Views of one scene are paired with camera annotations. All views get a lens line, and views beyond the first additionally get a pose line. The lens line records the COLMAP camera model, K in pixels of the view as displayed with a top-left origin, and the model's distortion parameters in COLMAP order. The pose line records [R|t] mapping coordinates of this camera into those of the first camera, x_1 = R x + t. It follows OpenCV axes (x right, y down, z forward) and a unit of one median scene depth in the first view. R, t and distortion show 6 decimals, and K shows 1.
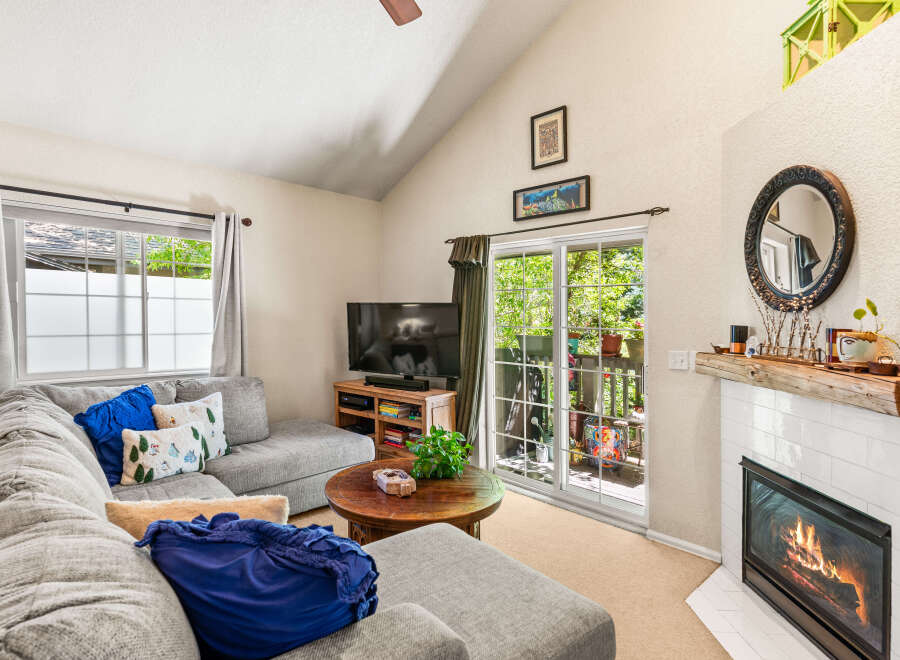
lens RADIAL K [[482.1, 0, 450.0], [0, 482.1, 330.0], [0, 0, 1]] dist [0.001990, 0.001015]
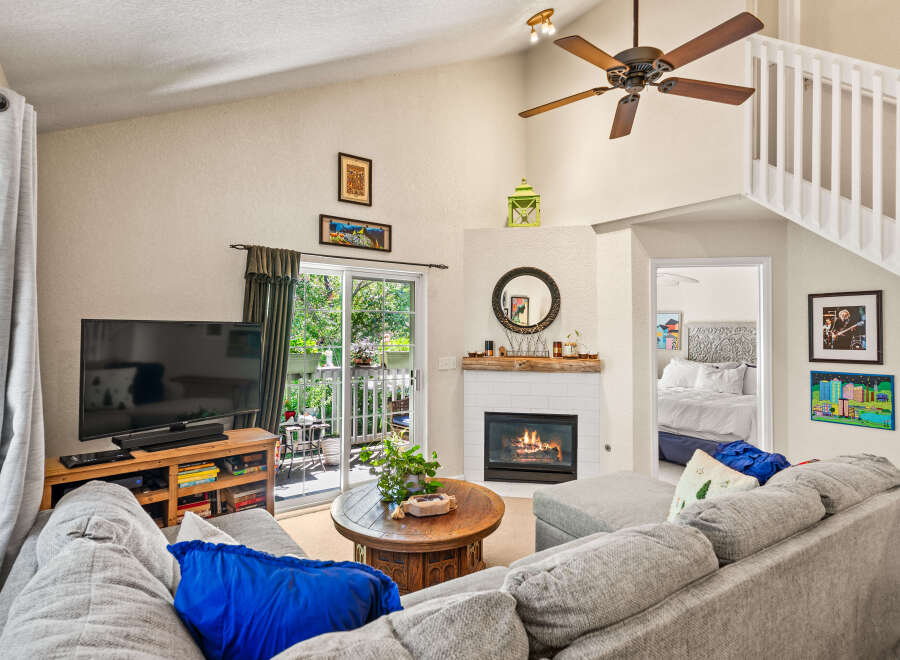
lens RADIAL K [[463.4, 0, 454.1], [0, 463.4, 332.7], [0, 0, 1]] dist [-0.026729, 0.000099]
pose [[0.169520, -0.020244, 0.985319, -0.820891], [0.020607, 0.999643, 0.016993, -0.051129], [-0.985311, 0.017424, 0.169877, 0.585706]]
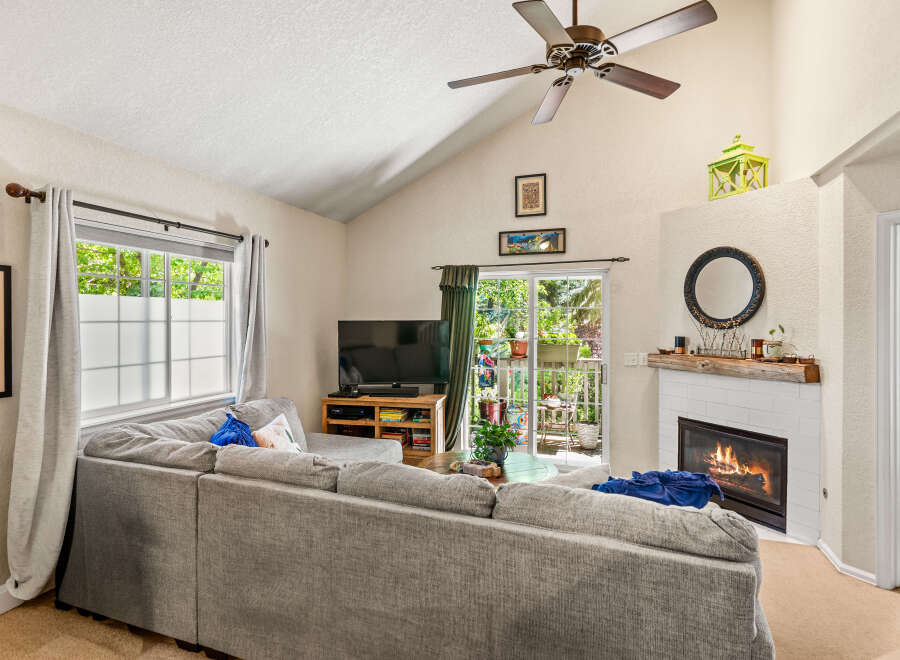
lens RADIAL K [[467.4, 0, 451.0], [0, 467.4, 340.1], [0, 0, 1]] dist [-0.001650, 0.000069]
pose [[0.893224, -0.034874, 0.448257, -0.563922], [0.026741, 0.999343, 0.024462, -0.039872], [-0.448815, -0.009863, 0.893570, -0.043554]]
